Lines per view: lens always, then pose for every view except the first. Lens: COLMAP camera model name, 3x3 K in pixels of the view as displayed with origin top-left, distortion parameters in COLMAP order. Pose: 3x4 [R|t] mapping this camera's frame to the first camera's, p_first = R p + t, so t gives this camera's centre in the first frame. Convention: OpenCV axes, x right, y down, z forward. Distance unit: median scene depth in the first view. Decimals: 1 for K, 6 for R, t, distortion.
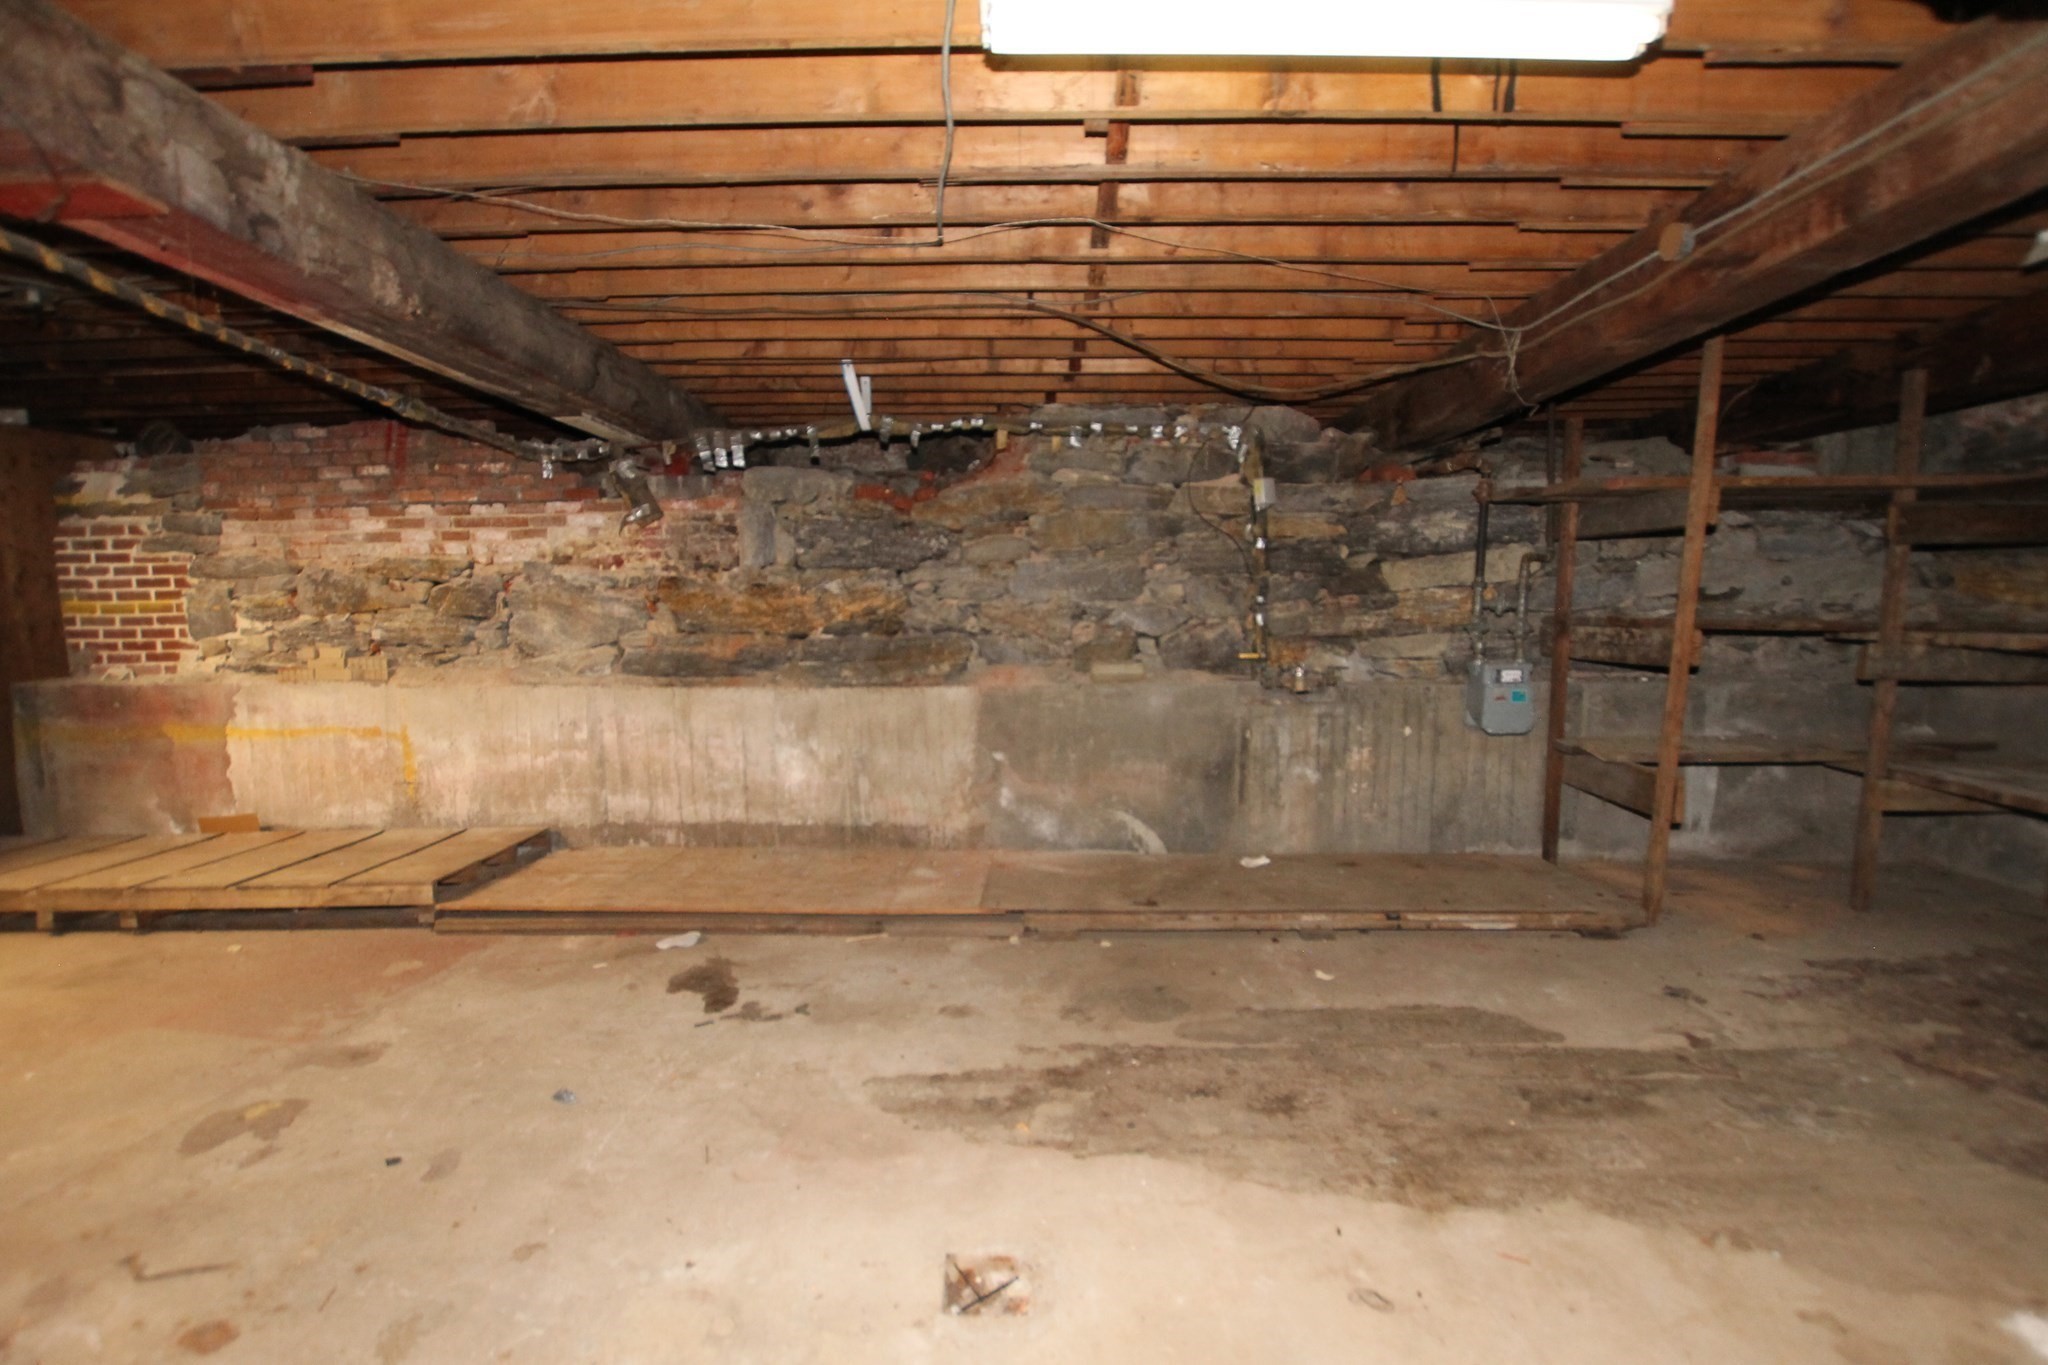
lens RADIAL K [[951.1, 0, 1028.8], [0, 951.1, 700.2], [0, 0, 1]] dist [-0.028838, 0.001564]
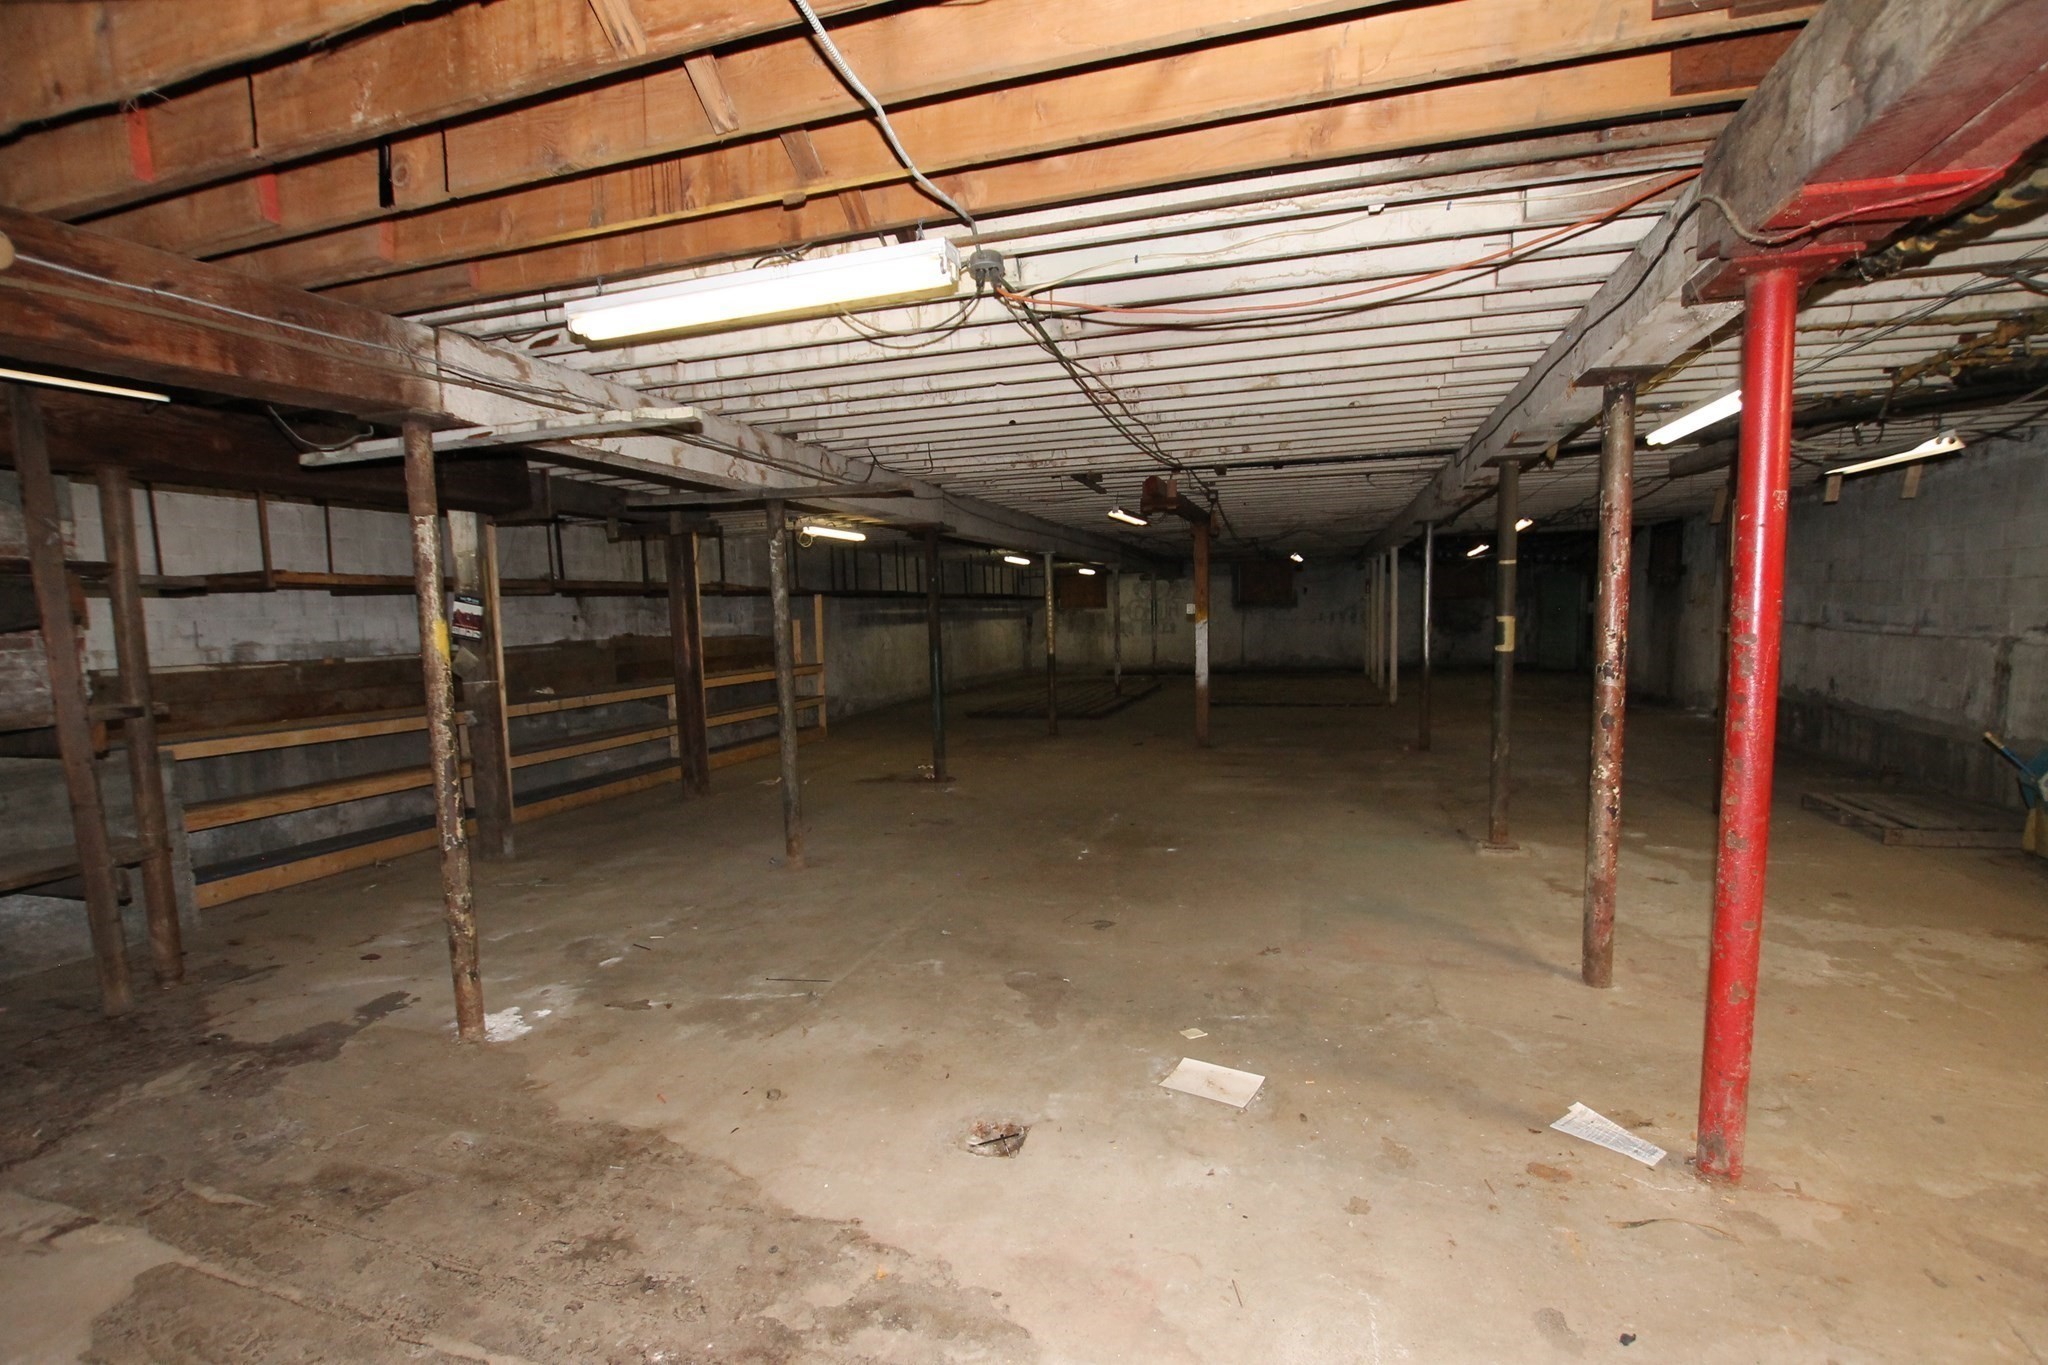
lens RADIAL K [[951.1, 0, 1023.2], [0, 951.1, 689.7], [0, 0, 1]] dist [-0.028838, 0.001564]
pose [[-0.951339, 0.013015, 0.307870, -0.442141], [0.069992, 0.982120, 0.174760, -0.238901], [-0.300091, 0.187805, -0.935240, 1.826304]]
